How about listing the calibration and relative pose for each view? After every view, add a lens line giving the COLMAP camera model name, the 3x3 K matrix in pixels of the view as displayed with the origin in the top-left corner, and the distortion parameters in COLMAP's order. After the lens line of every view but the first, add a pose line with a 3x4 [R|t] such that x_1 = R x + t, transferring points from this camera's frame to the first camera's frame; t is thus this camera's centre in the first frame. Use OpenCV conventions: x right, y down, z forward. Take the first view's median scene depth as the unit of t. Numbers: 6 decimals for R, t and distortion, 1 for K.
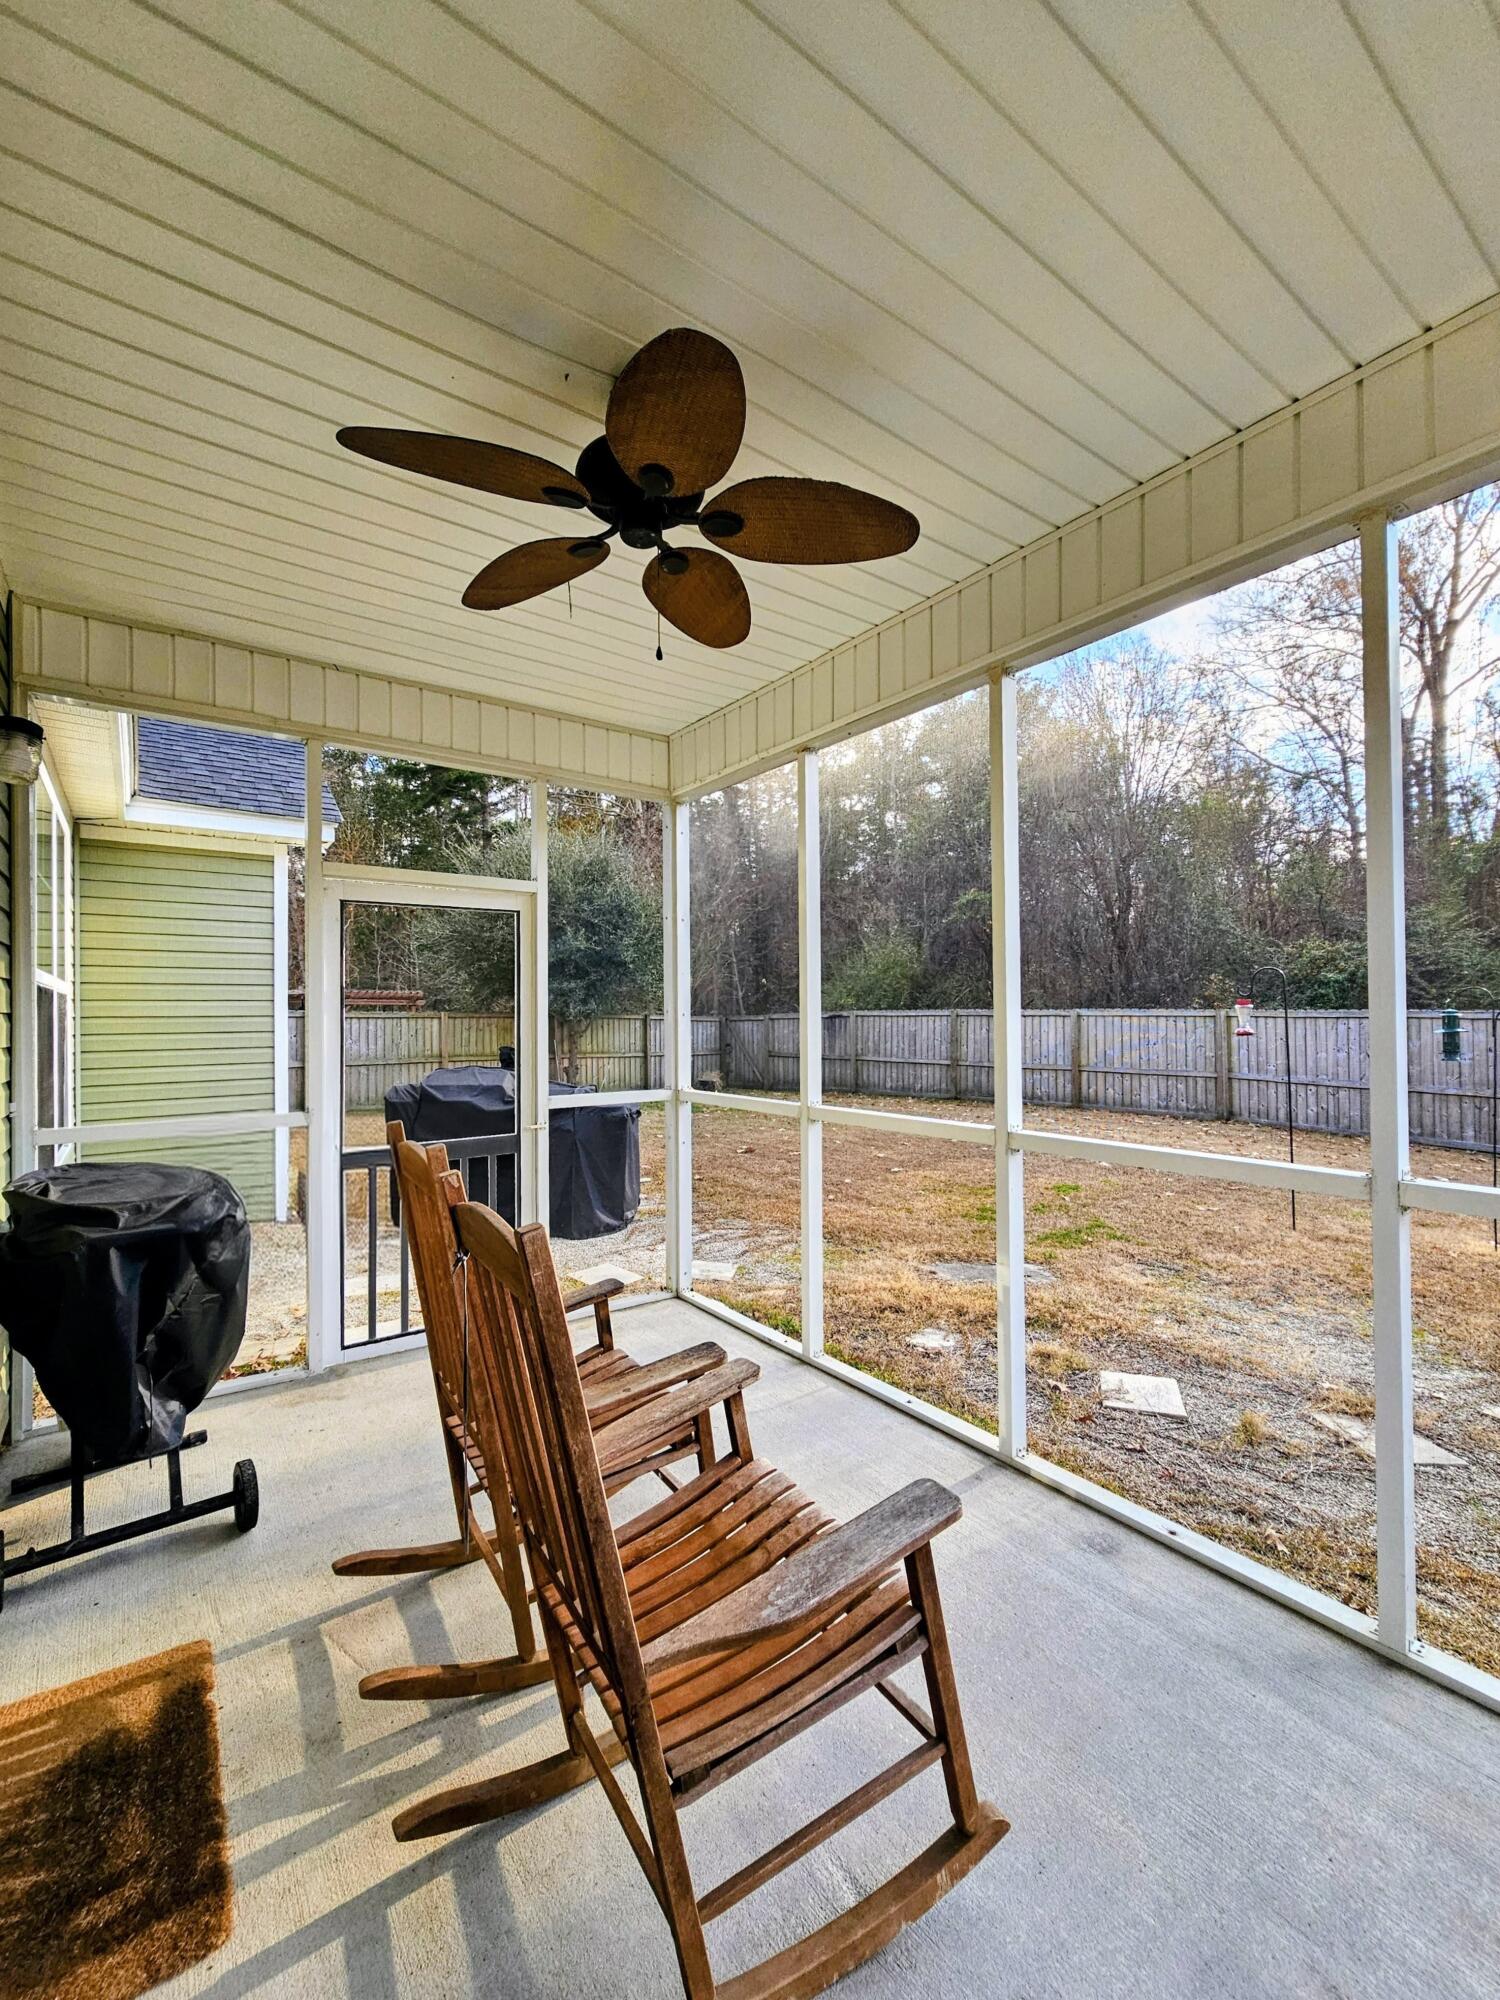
lens RADIAL K [[823.5, 0, 747.9], [0, 823.5, 1006.7], [0, 0, 1]] dist [-0.001907, 0.001137]
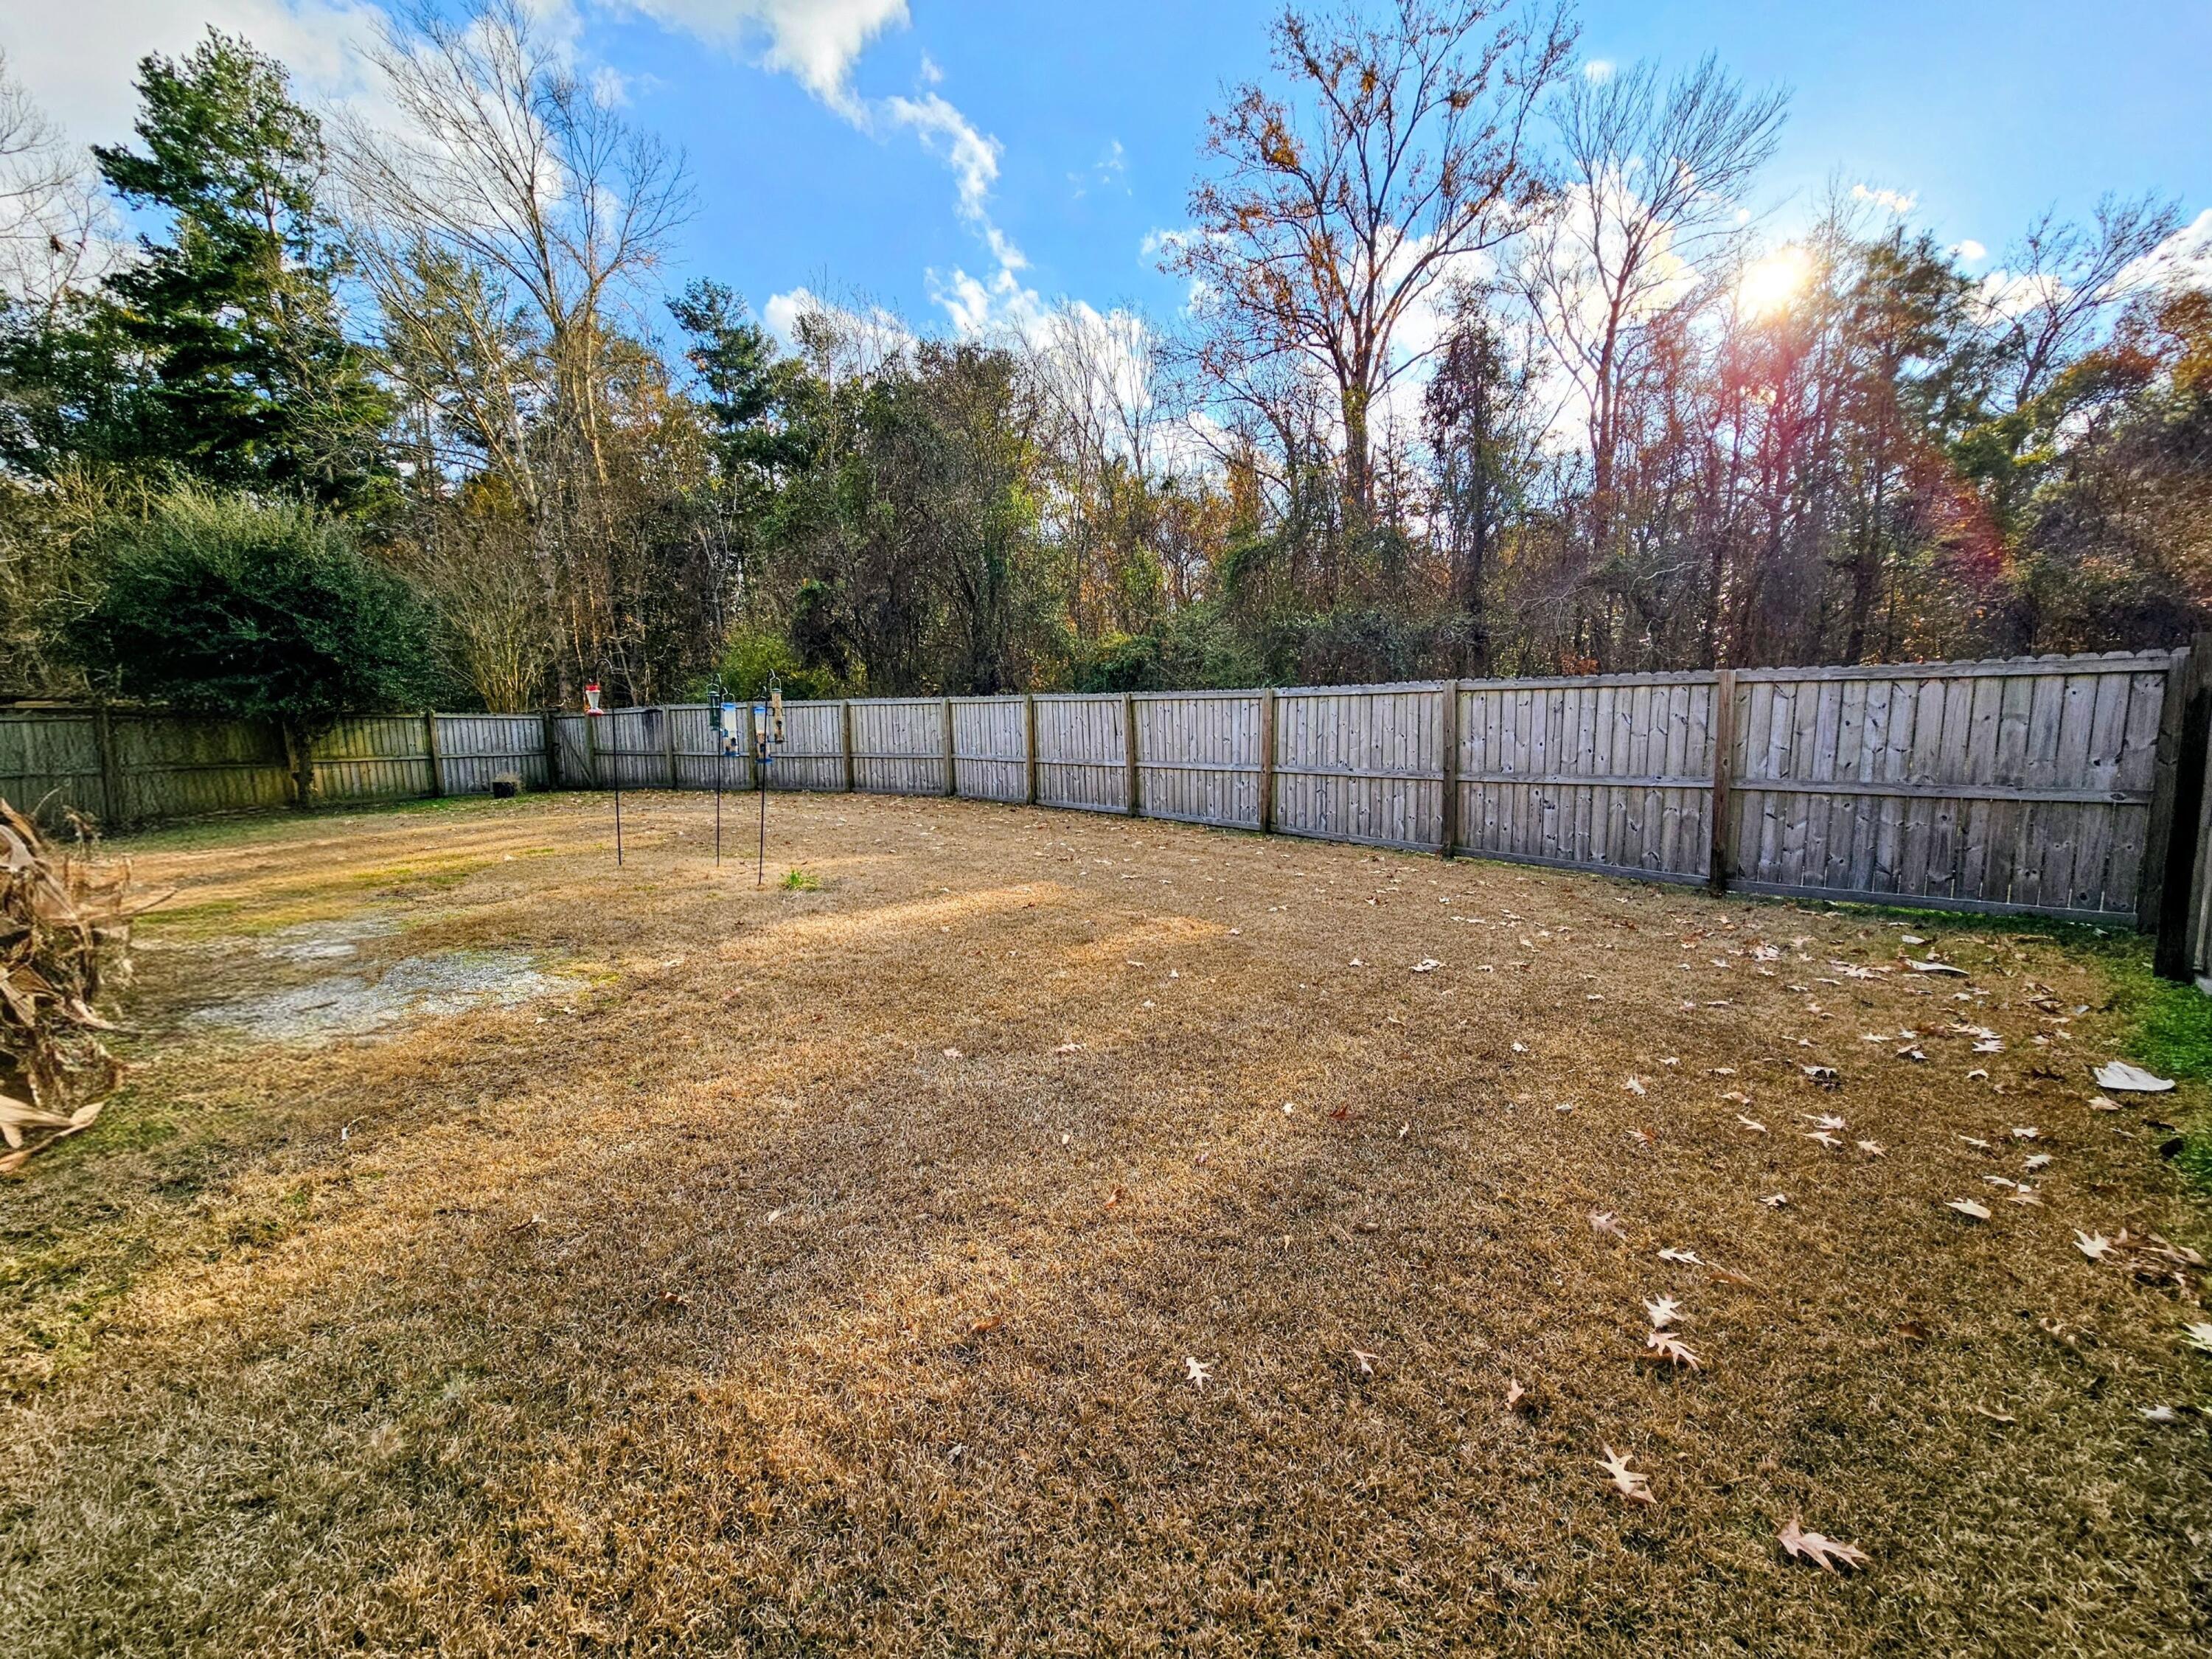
lens RADIAL K [[910.8, 0, 1108.6], [0, 910.8, 832.7], [0, 0, 1]] dist [-0.001907, 0.001137]
pose [[0.959718, -0.050348, 0.276416, 0.407557], [0.012353, 0.990423, 0.137511, 0.016556], [-0.280692, -0.128557, 0.951149, -0.237407]]
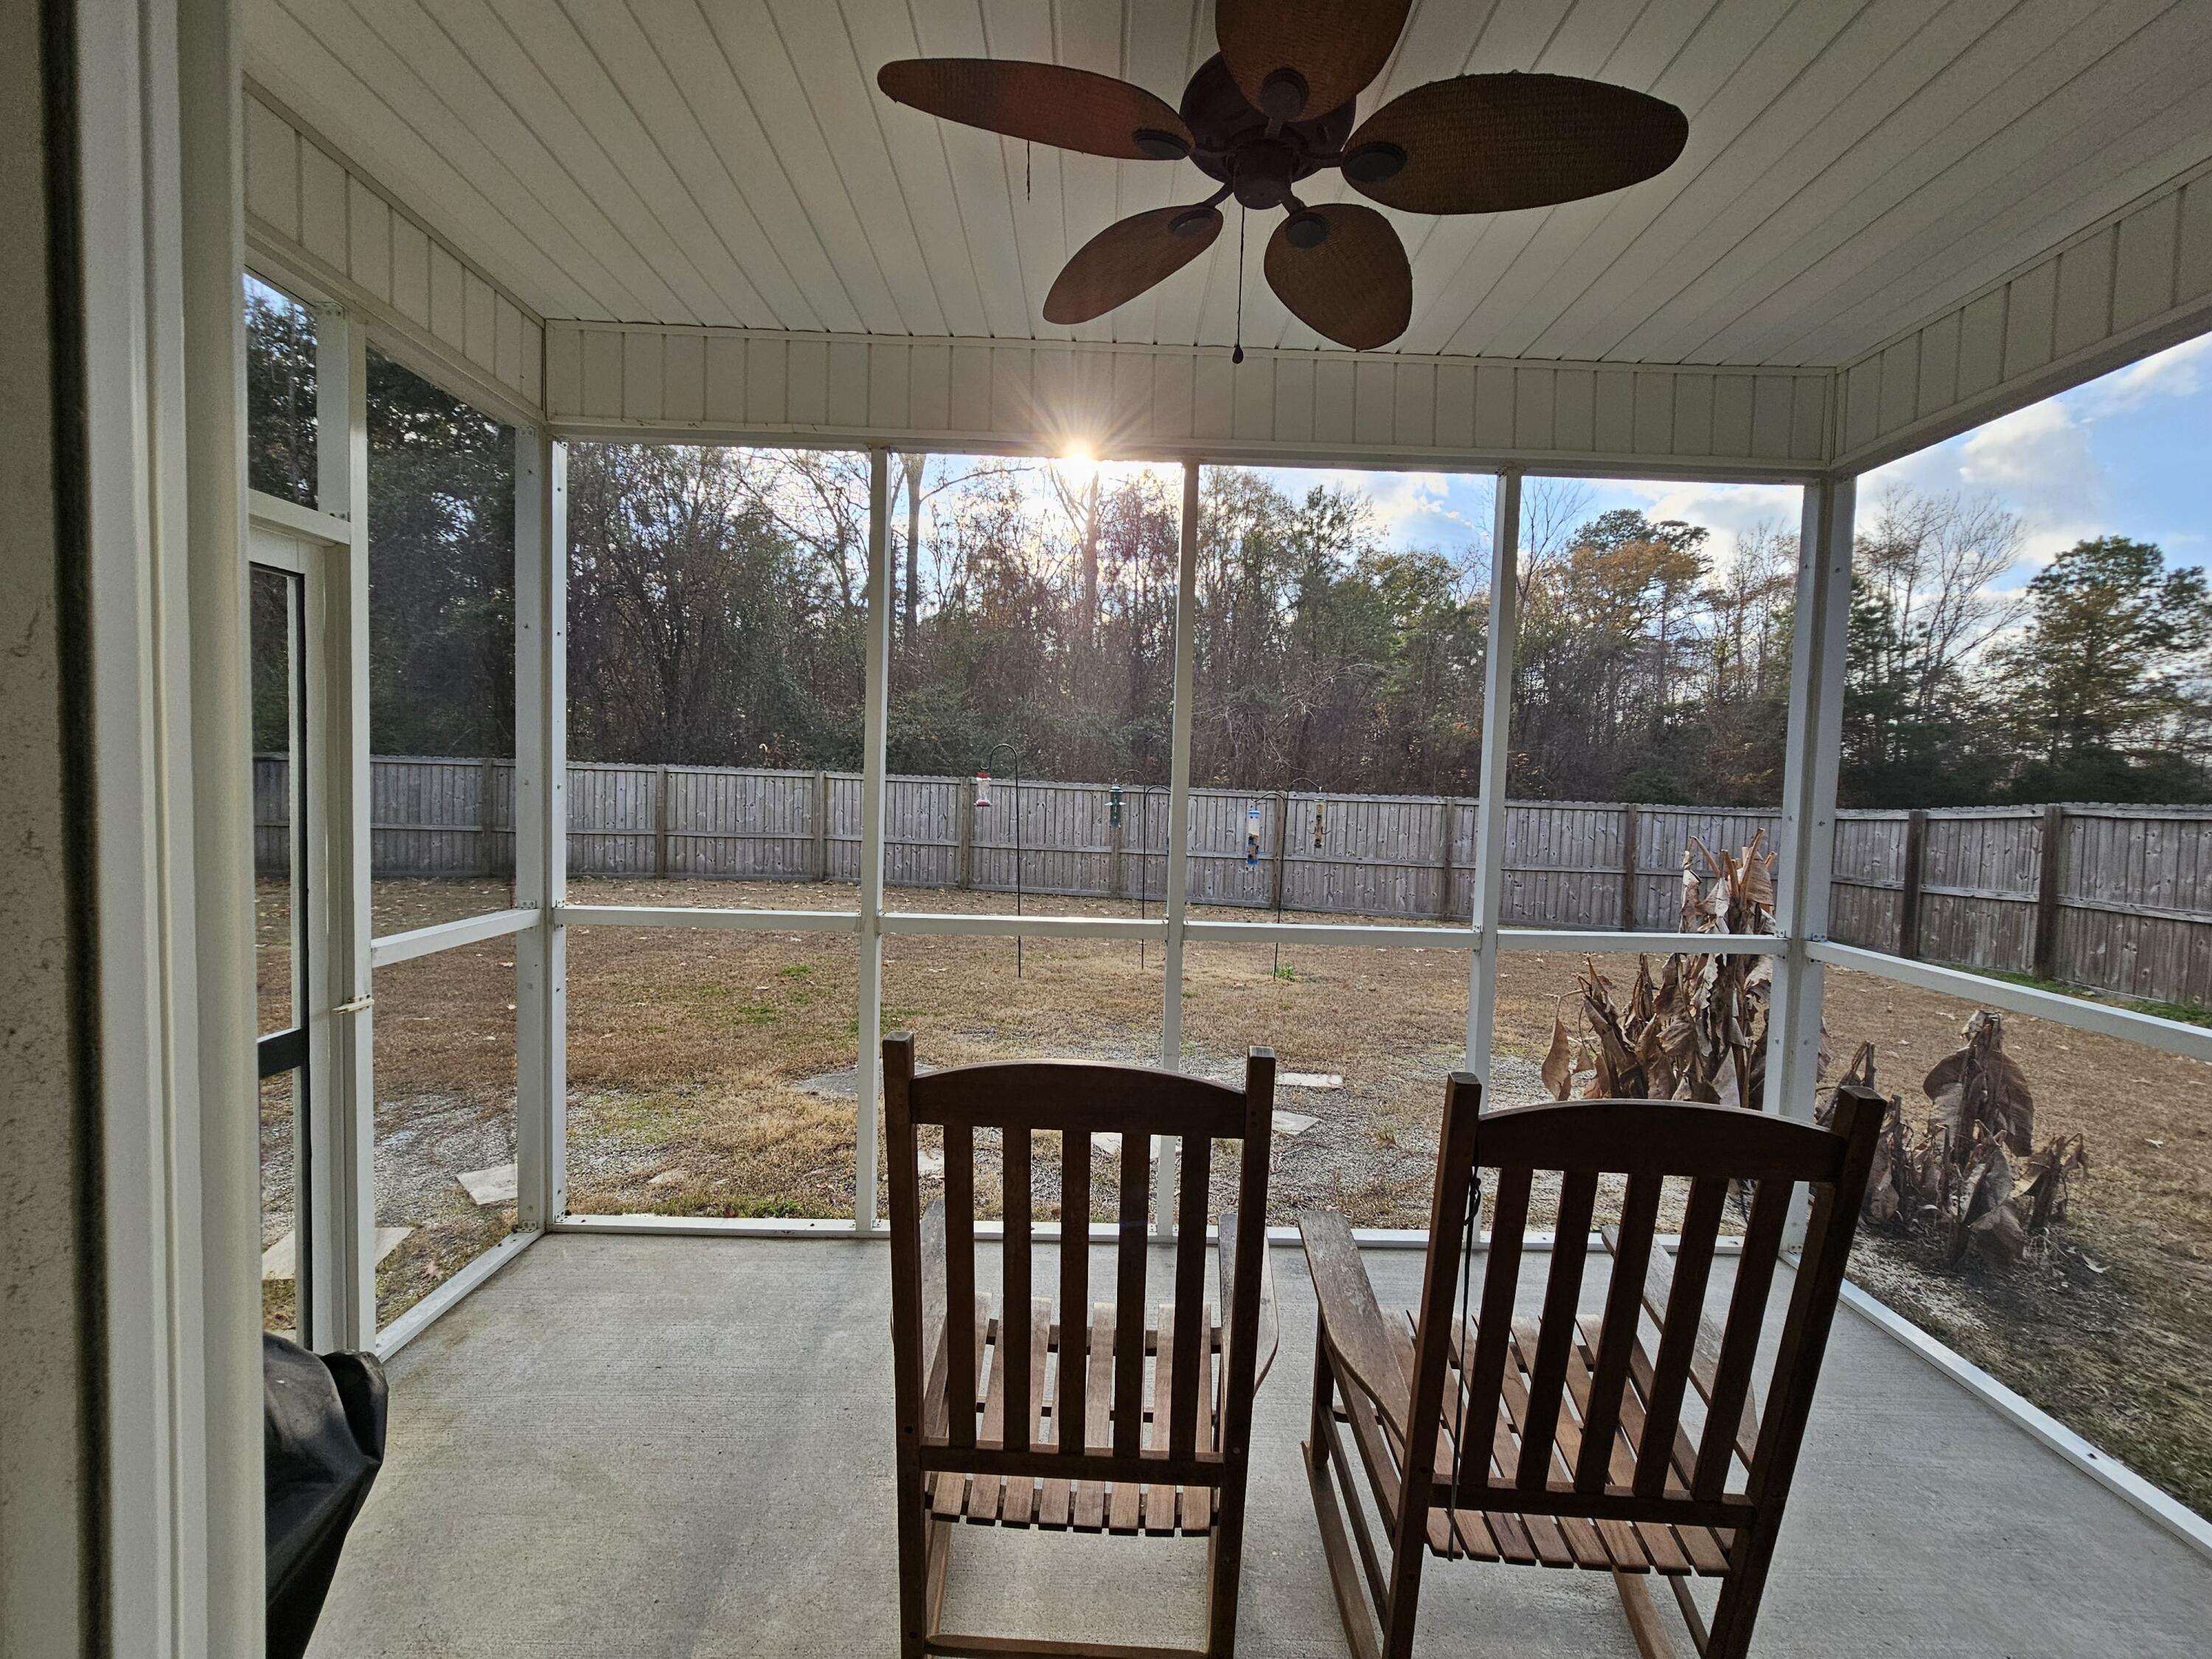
lens RADIAL K [[910.8, 0, 1096.9], [0, 910.8, 814.6], [0, 0, 1]] dist [-0.001907, 0.001137]
pose [[0.579112, -0.009549, 0.815192, -0.120560], [-0.042818, 0.998195, 0.042111, -0.004317], [-0.814123, -0.059292, 0.577657, 0.080391]]
